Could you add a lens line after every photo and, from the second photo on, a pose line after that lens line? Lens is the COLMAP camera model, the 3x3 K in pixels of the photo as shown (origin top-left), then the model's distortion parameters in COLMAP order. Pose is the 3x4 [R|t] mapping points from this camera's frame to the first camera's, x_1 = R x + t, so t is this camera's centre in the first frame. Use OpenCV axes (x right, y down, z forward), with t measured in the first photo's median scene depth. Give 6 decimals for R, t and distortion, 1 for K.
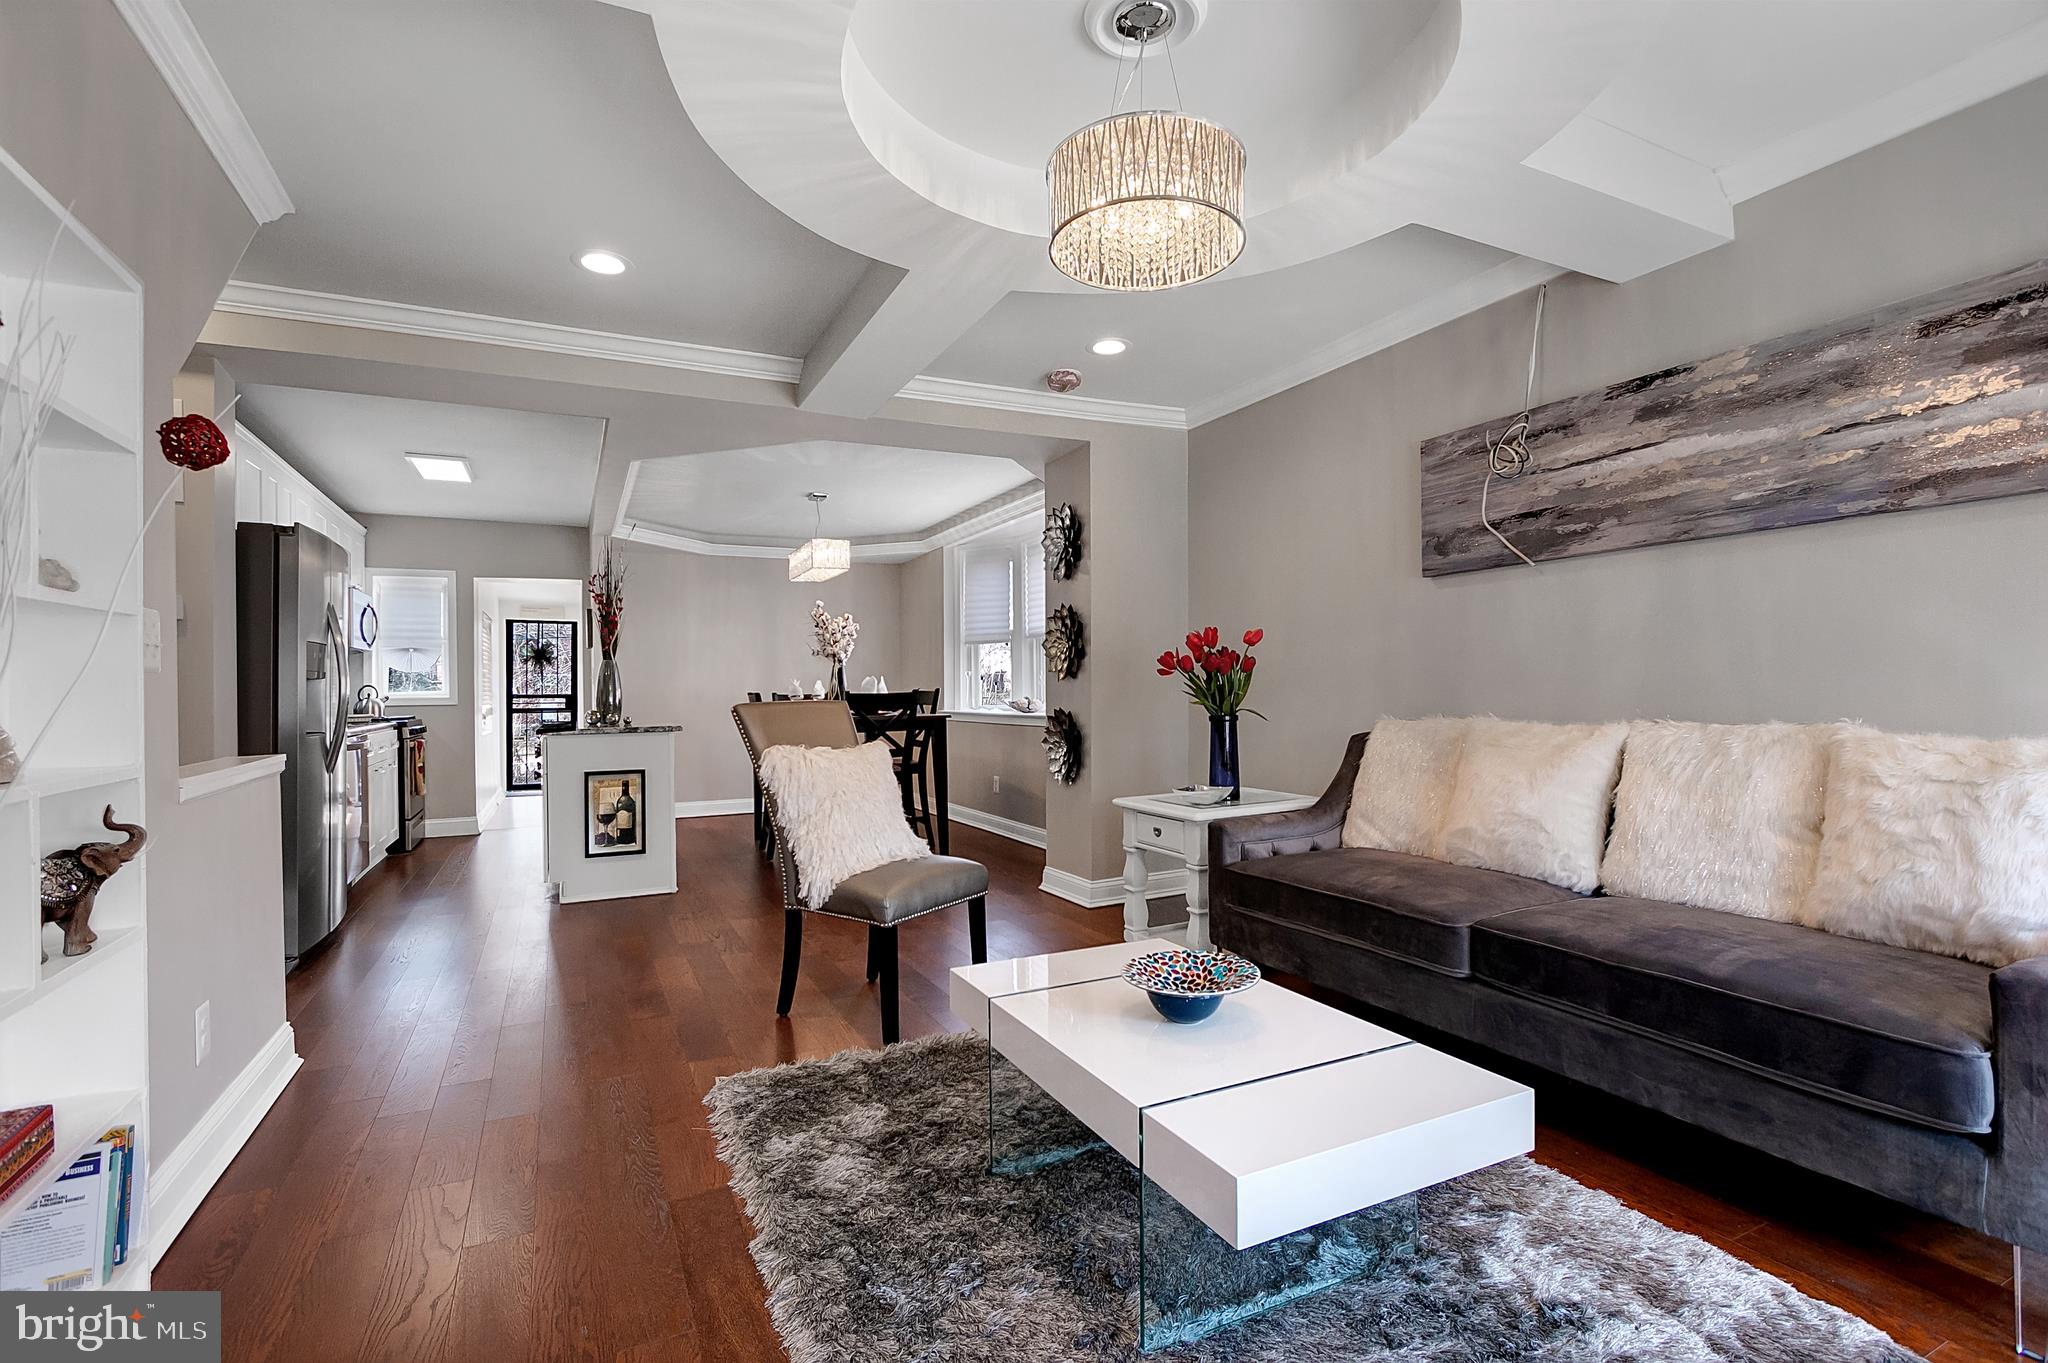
lens RADIAL K [[989.5, 0, 1026.5], [0, 989.5, 649.8], [0, 0, 1]] dist [0.074644, -0.000136]
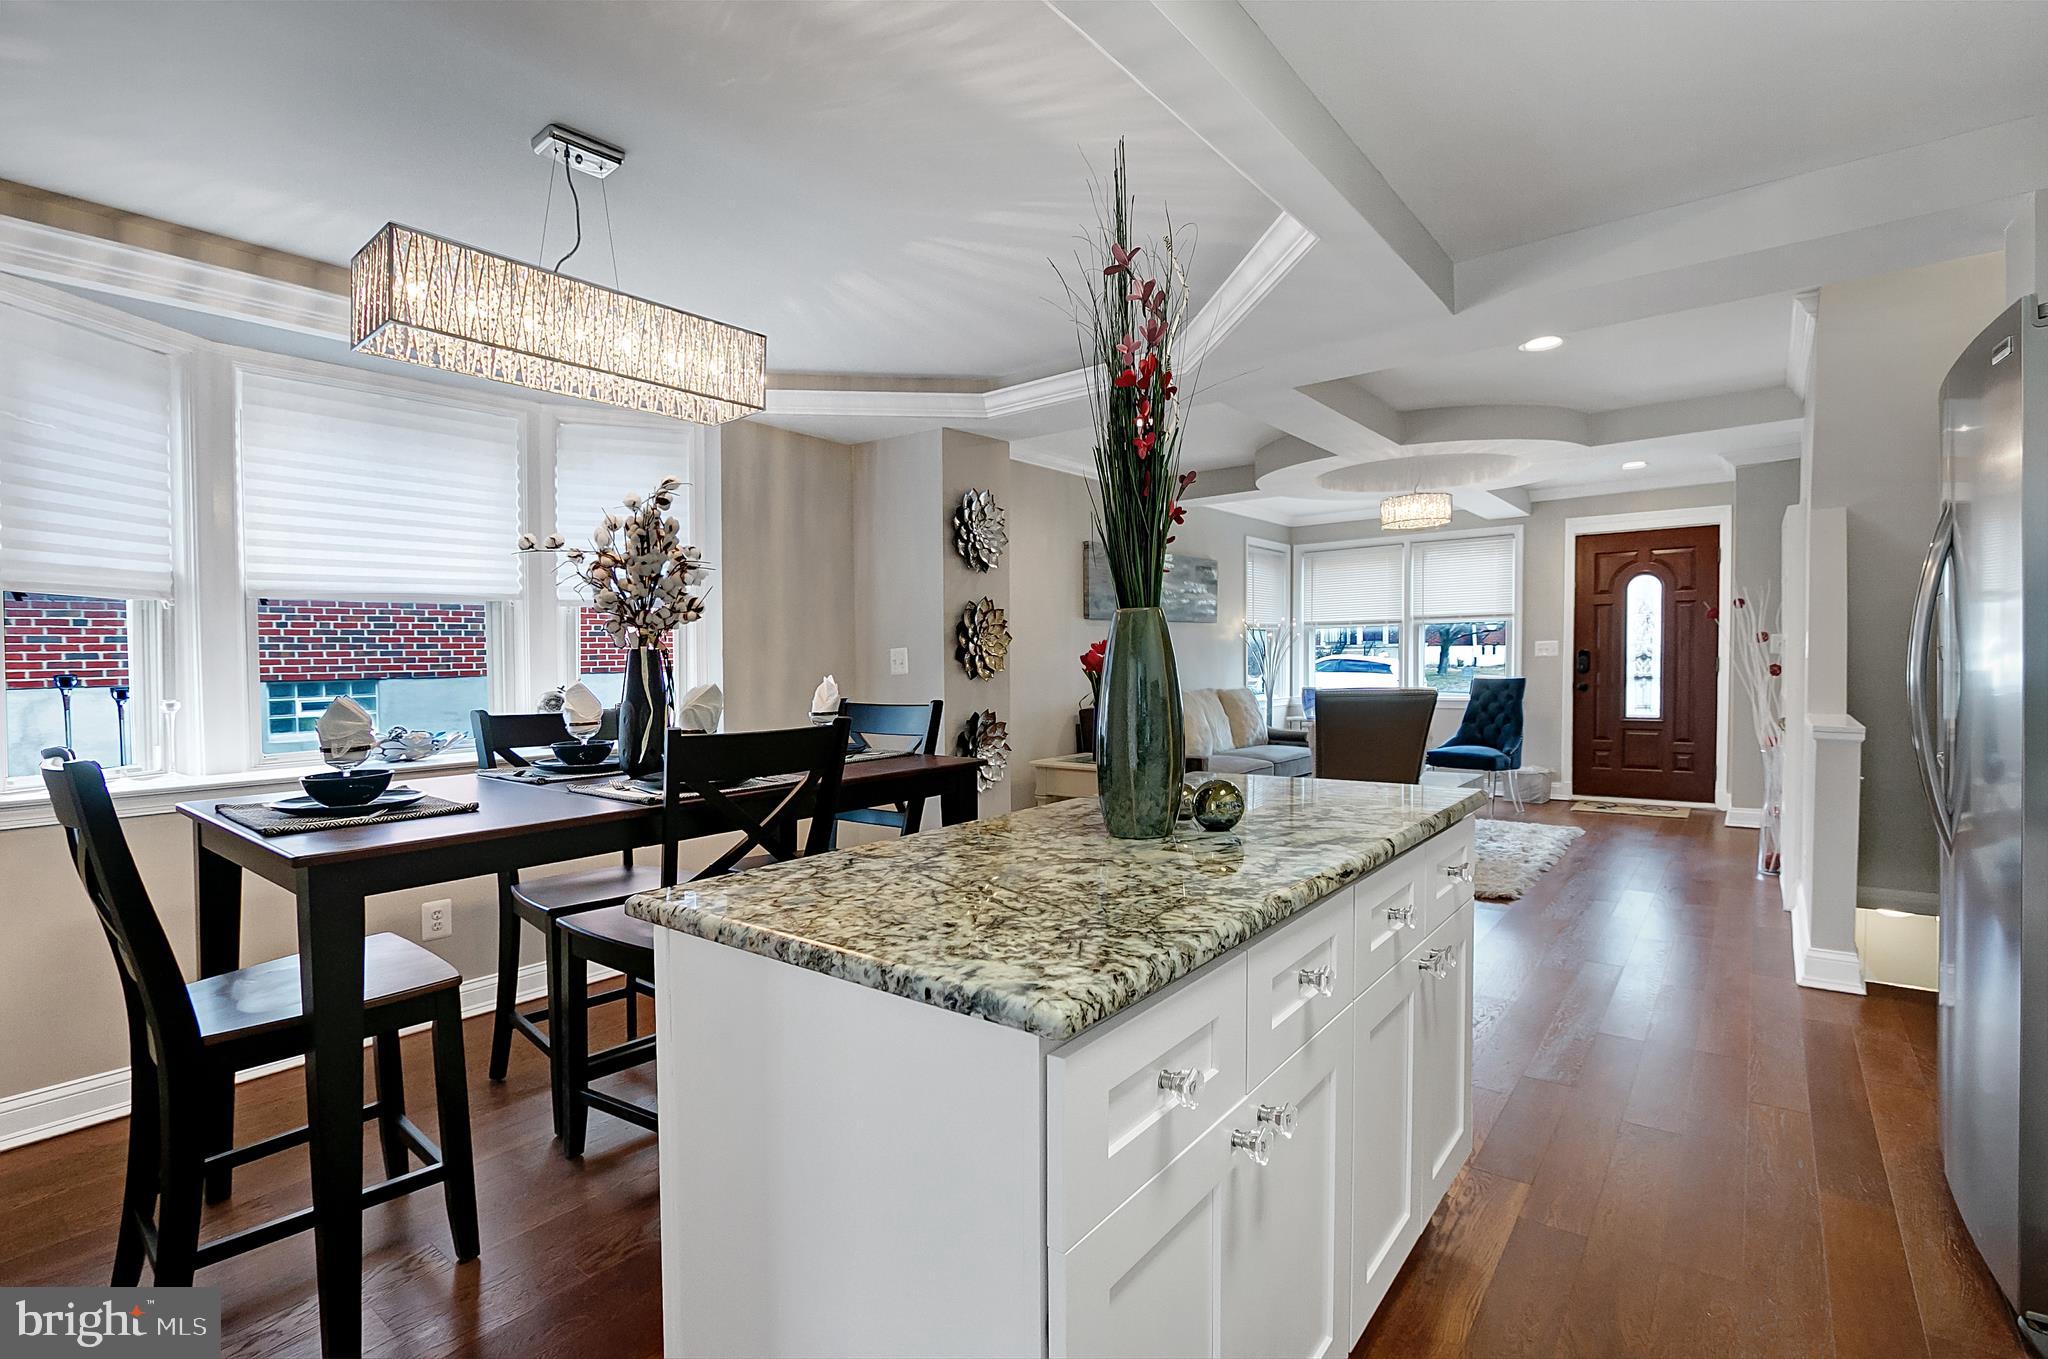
lens RADIAL K [[943.6, 0, 1018.9], [0, 943.6, 690.9], [0, 0, 1]] dist [-0.000421, -0.000074]
pose [[-0.442512, -0.005090, 0.896748, -0.736812], [-0.005943, 0.999979, 0.002743, 0.036636], [-0.896743, -0.004116, -0.442533, 1.322490]]
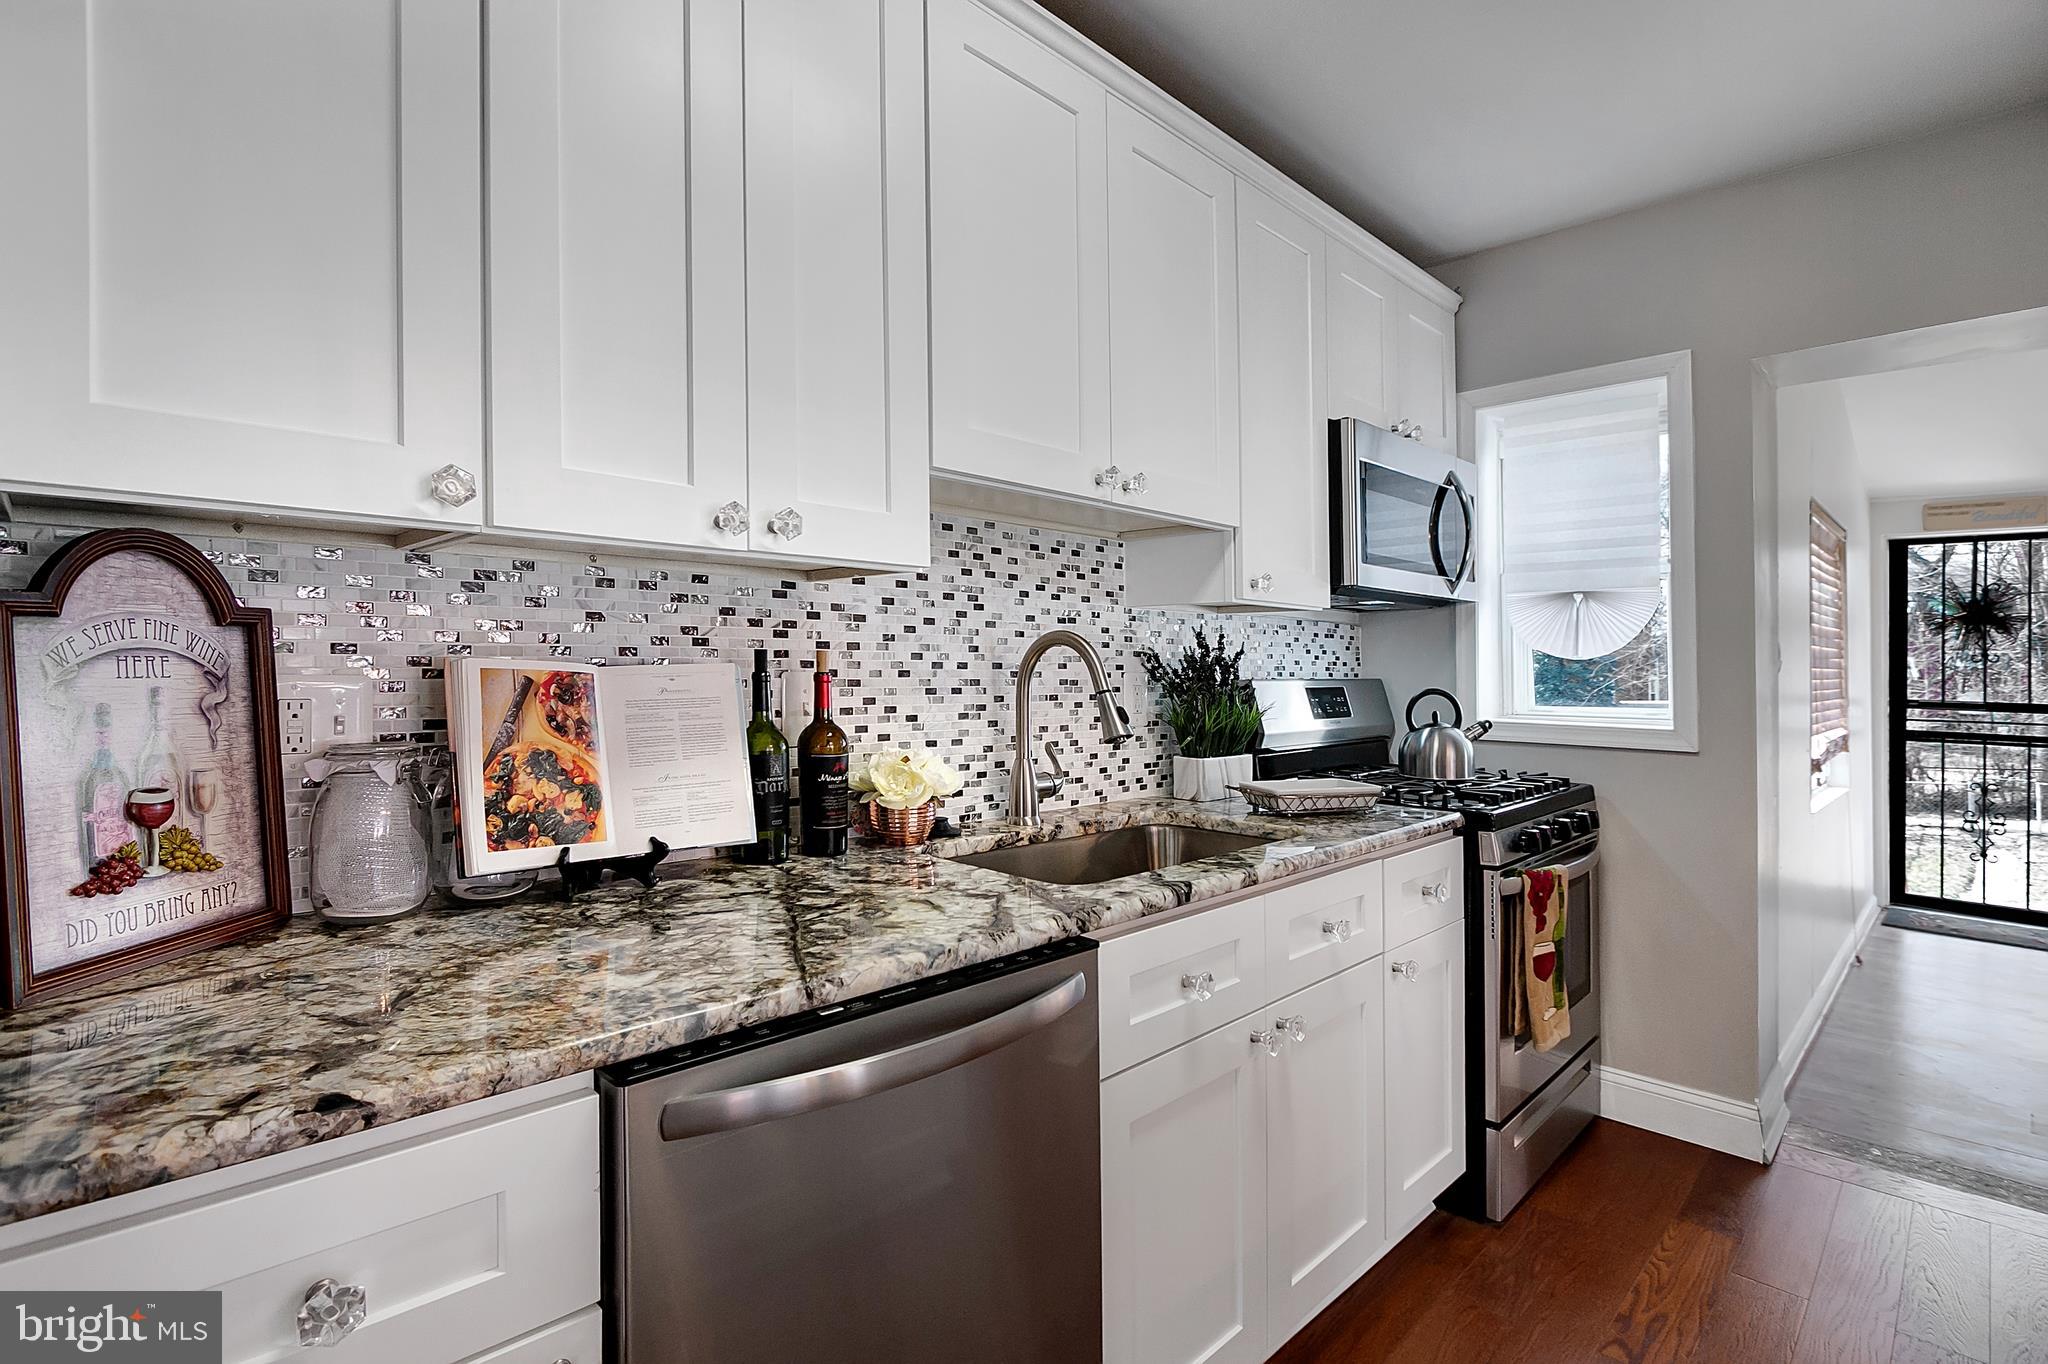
lens RADIAL K [[975.6, 0, 984.7], [0, 975.6, 677.6], [0, 0, 1]] dist [-0.012725, -0.000493]
pose [[0.323220, 0.020516, -0.946102, -0.493413], [0.026701, 0.999169, 0.030788, 0.020103], [0.945947, -0.035213, 0.322403, 0.990756]]
